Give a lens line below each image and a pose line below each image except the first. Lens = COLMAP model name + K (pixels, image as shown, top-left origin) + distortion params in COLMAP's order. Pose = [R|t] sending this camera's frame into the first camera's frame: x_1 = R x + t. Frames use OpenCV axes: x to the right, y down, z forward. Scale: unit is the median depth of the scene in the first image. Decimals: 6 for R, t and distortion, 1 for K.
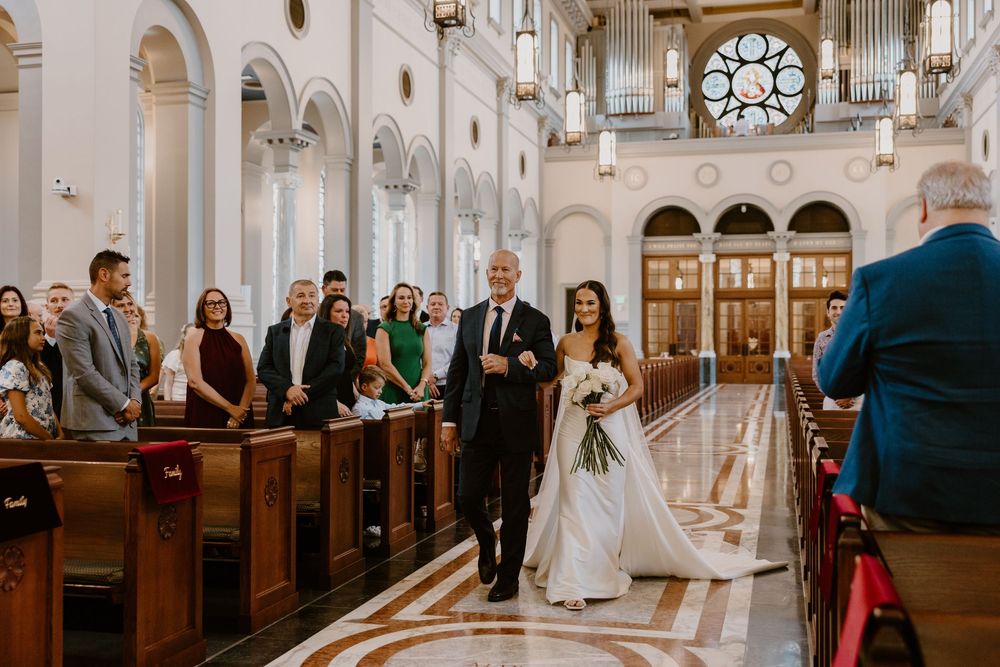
lens RADIAL K [[1060.6, 0, 499.3], [0, 1060.6, 332.2], [0, 0, 1]] dist [0.013045, 0.000000]
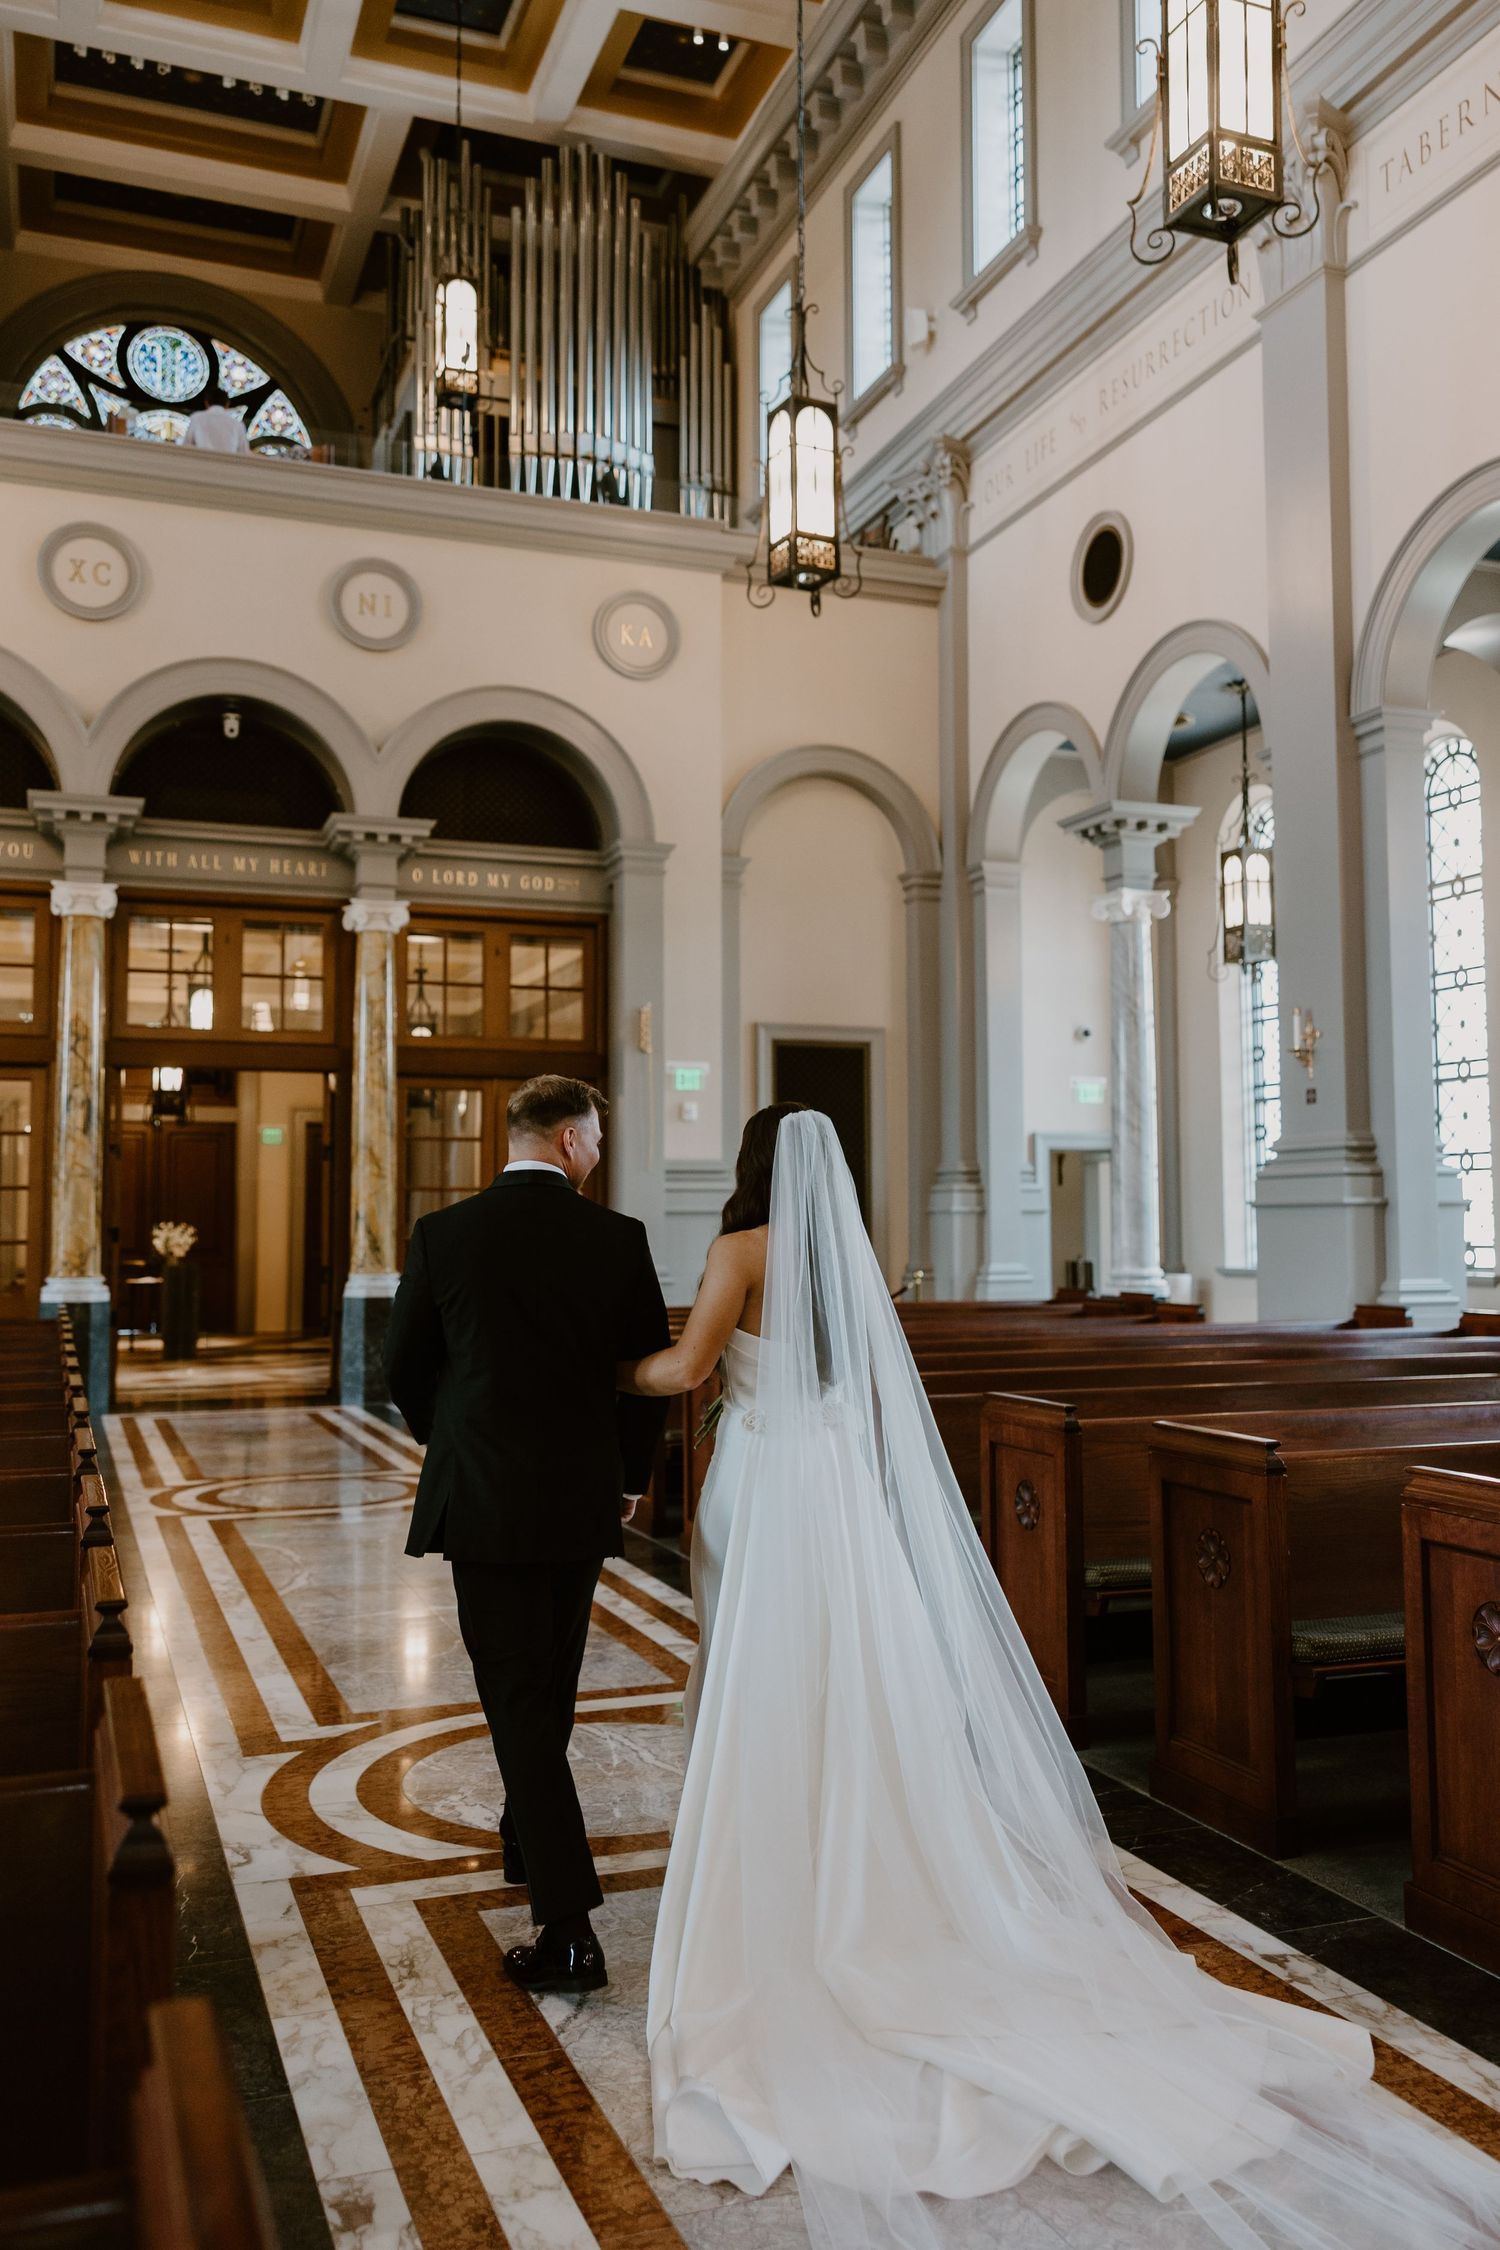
lens RADIAL K [[1853.9, 0, 753.7], [0, 1853.9, 1099.8], [0, 0, 1]] dist [0.021050, -0.011553]
pose [[0.817590, 0.035309, 0.574717, 0.077139], [-0.002005, 0.998287, -0.058480, 0.001917], [-0.575797, 0.046660, 0.816260, 0.565093]]
